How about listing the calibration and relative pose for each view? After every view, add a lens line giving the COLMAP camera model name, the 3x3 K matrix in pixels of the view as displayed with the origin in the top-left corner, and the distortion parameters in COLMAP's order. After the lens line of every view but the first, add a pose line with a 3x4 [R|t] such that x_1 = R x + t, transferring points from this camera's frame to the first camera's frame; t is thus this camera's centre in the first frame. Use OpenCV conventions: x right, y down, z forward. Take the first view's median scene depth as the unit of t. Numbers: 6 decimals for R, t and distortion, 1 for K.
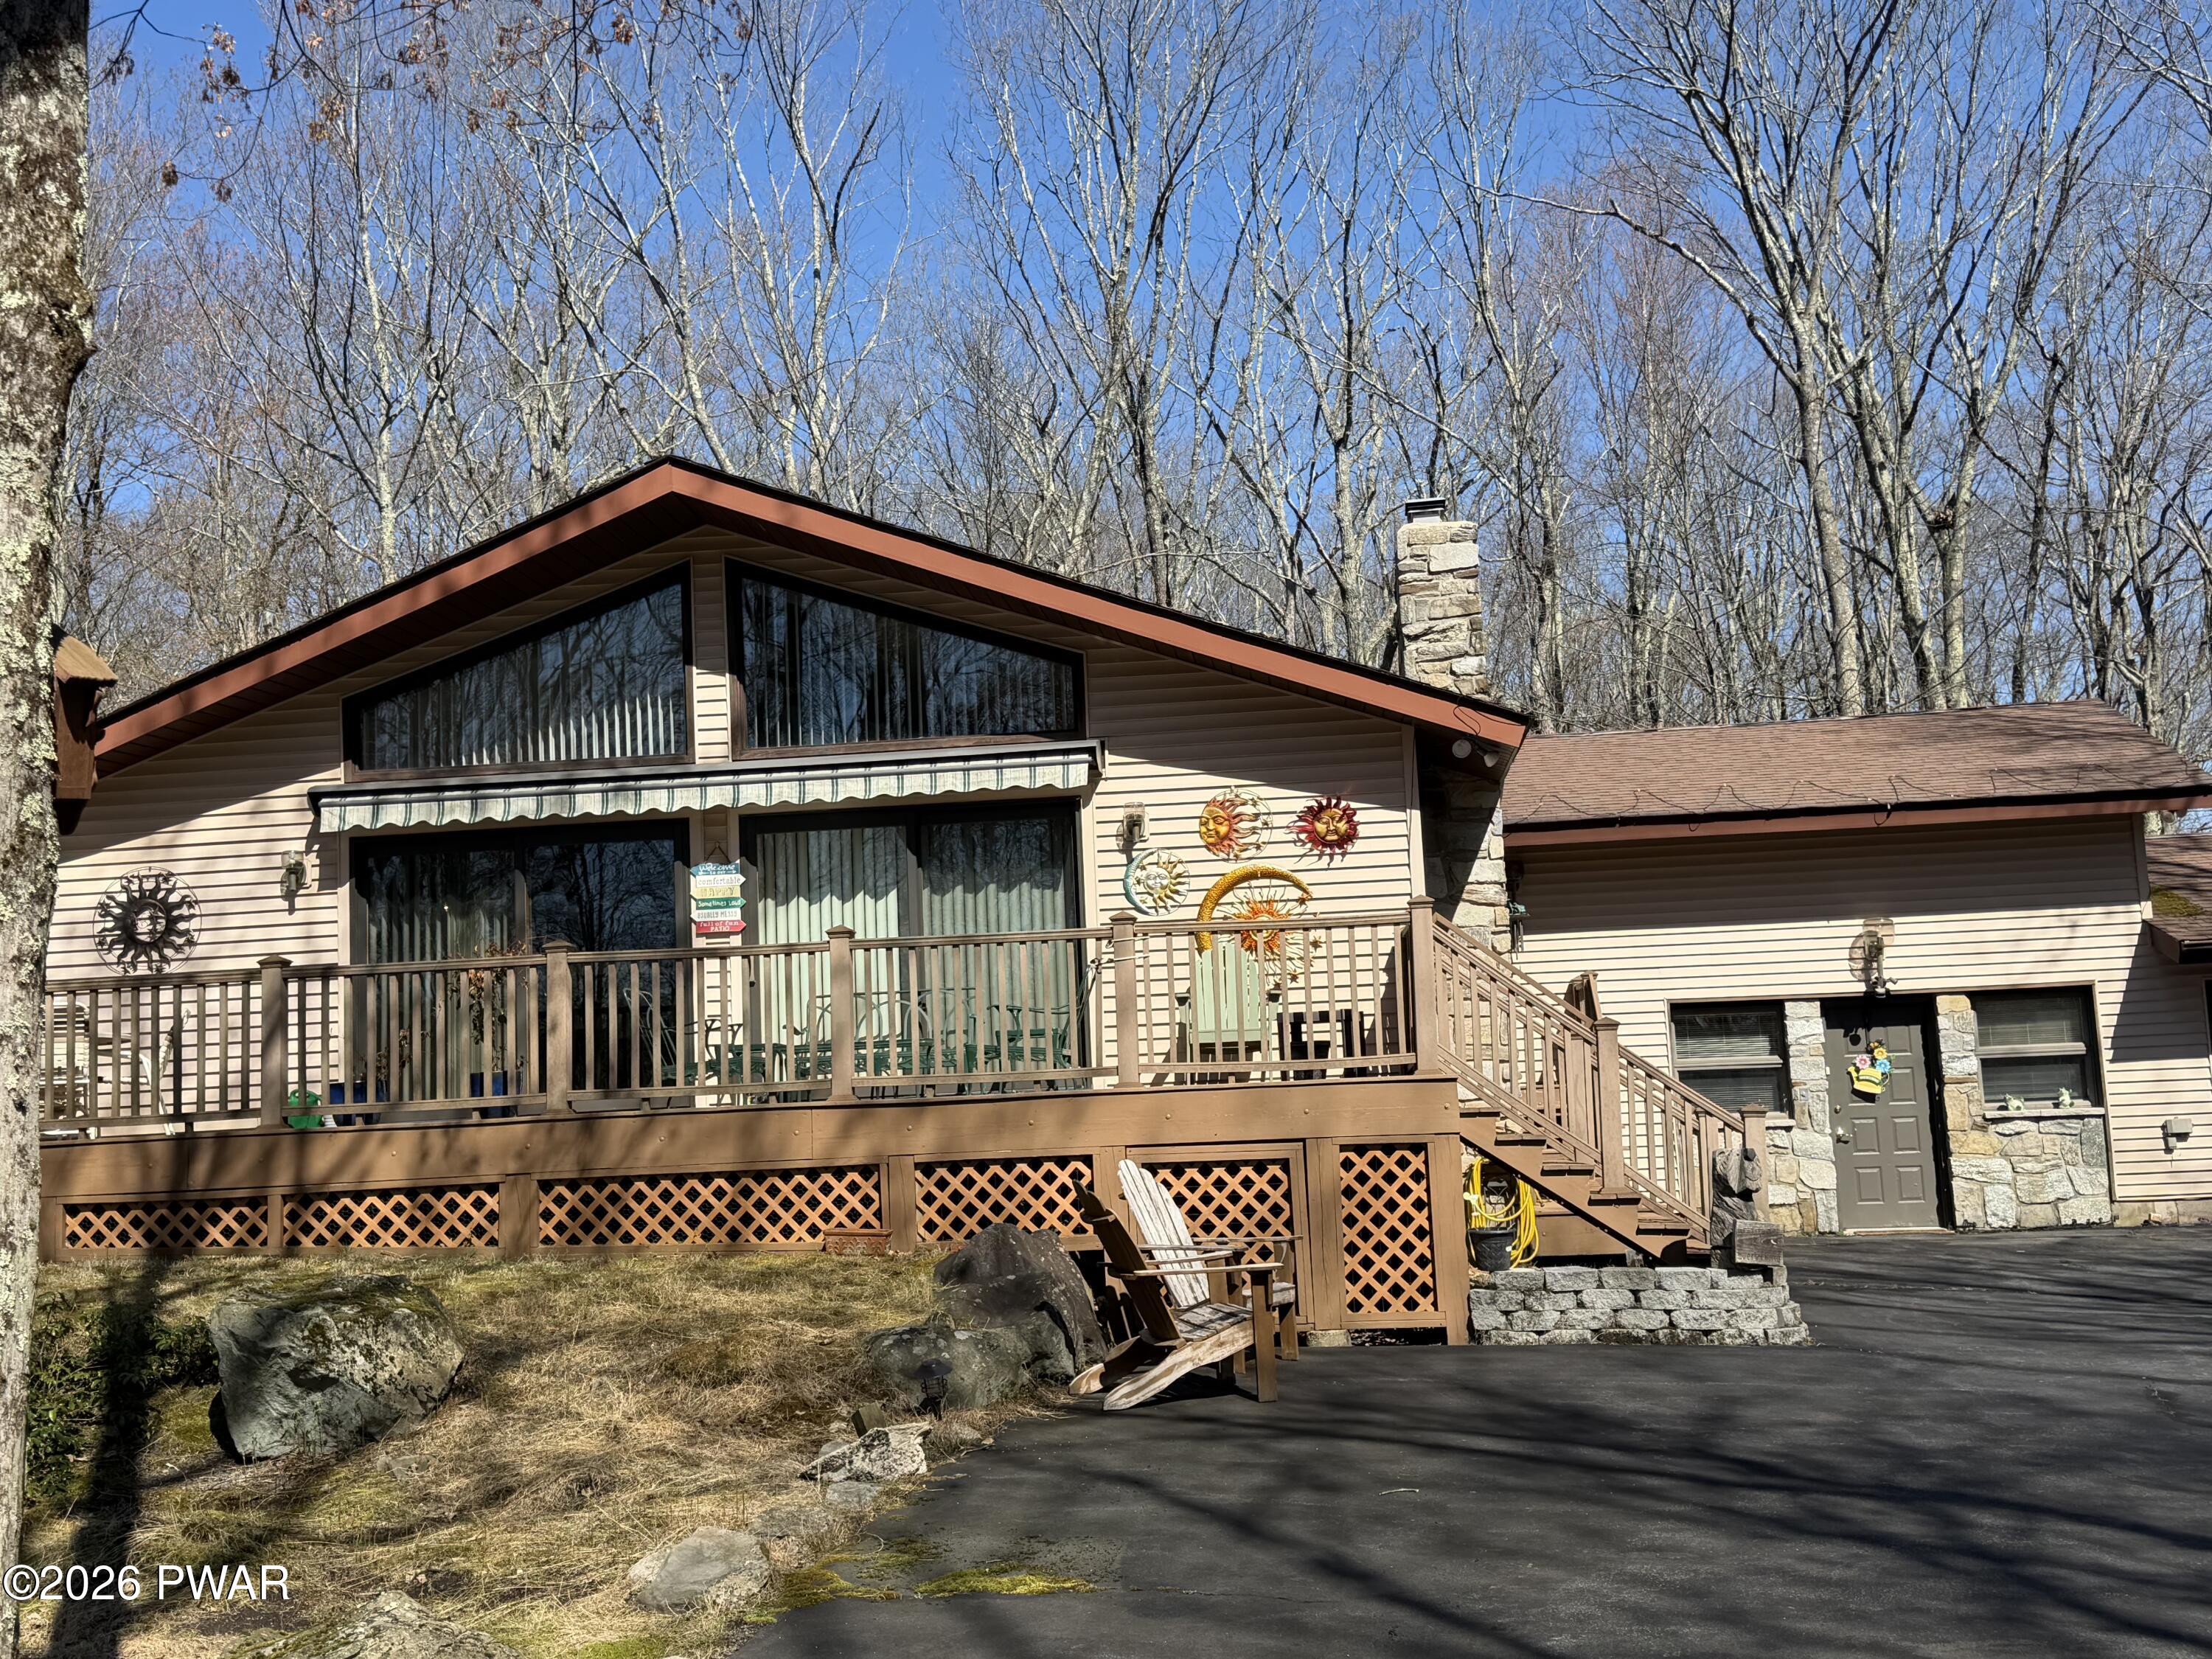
lens RADIAL K [[2313.4, 0, 1103.5], [0, 2313.4, 827.8], [0, 0, 1]] dist [0.025871, 0.000000]
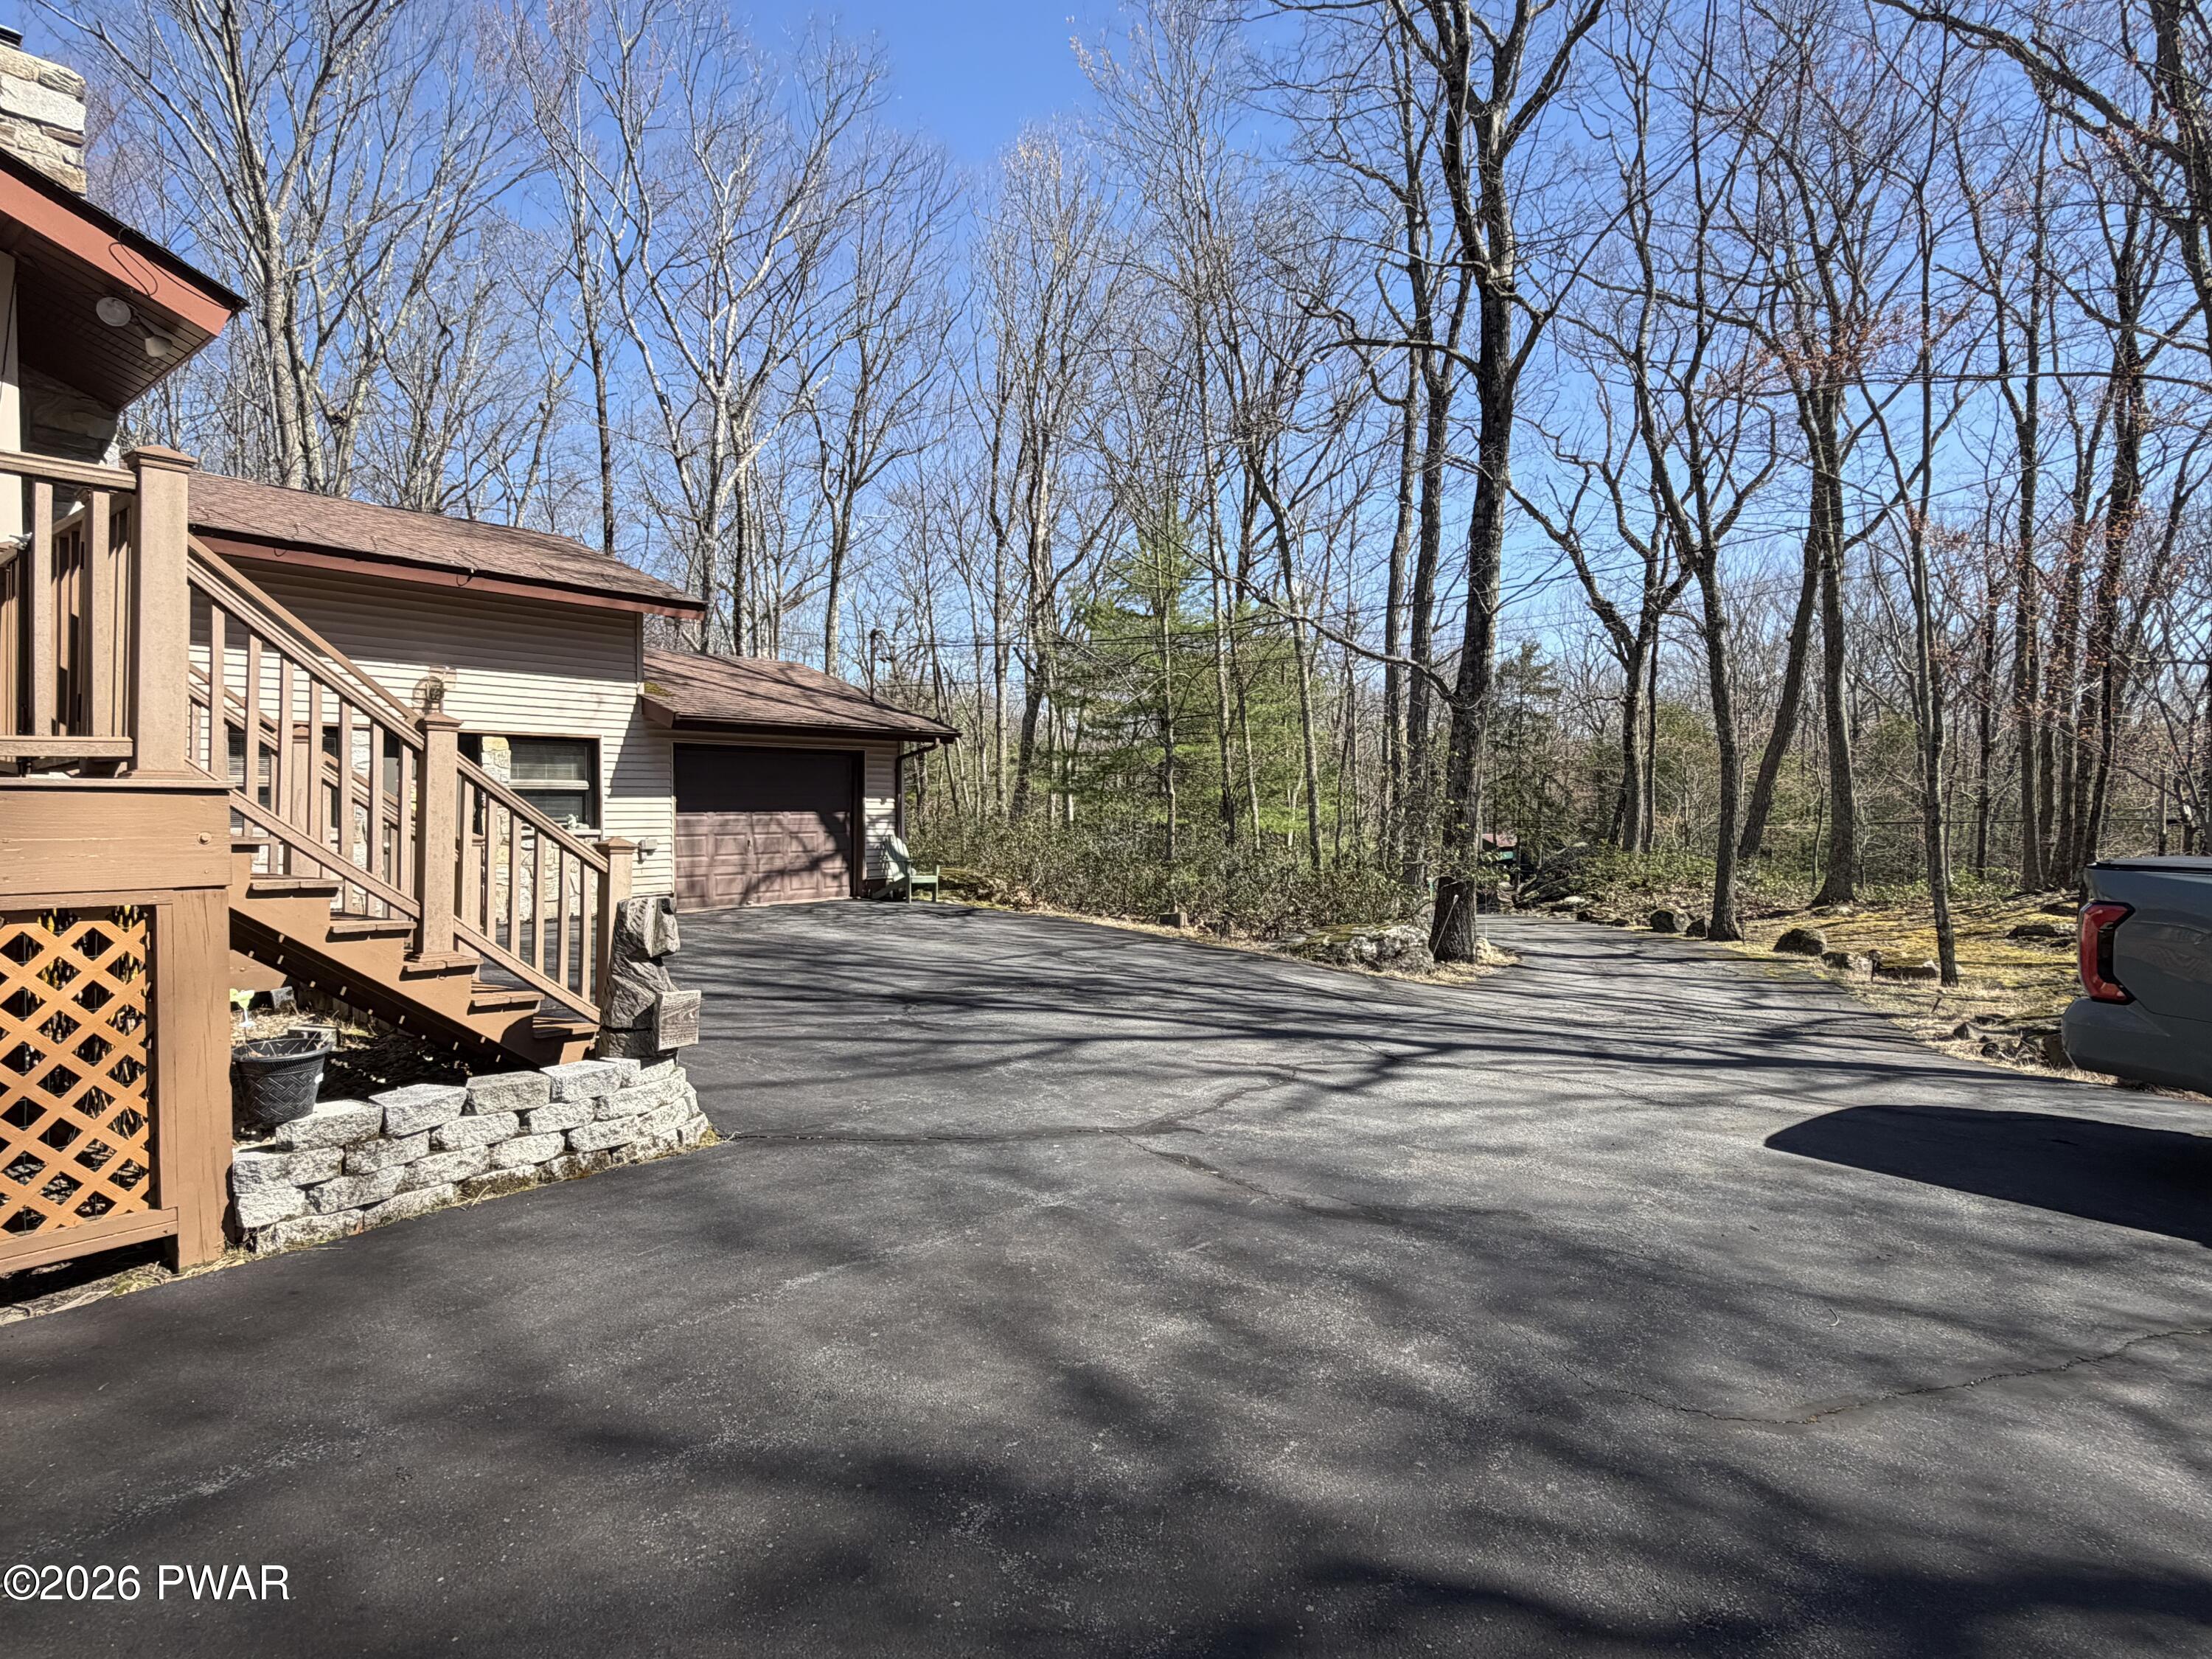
lens RADIAL K [[1162.3, 0, 1098.7], [0, 1162.3, 823.4], [0, 0, 1]] dist [0.004548, -0.002198]
pose [[0.536042, 0.026112, 0.843787, 0.022581], [-0.129545, 0.990227, 0.051654, 0.059111], [-0.834192, -0.136997, 0.534186, 0.532029]]
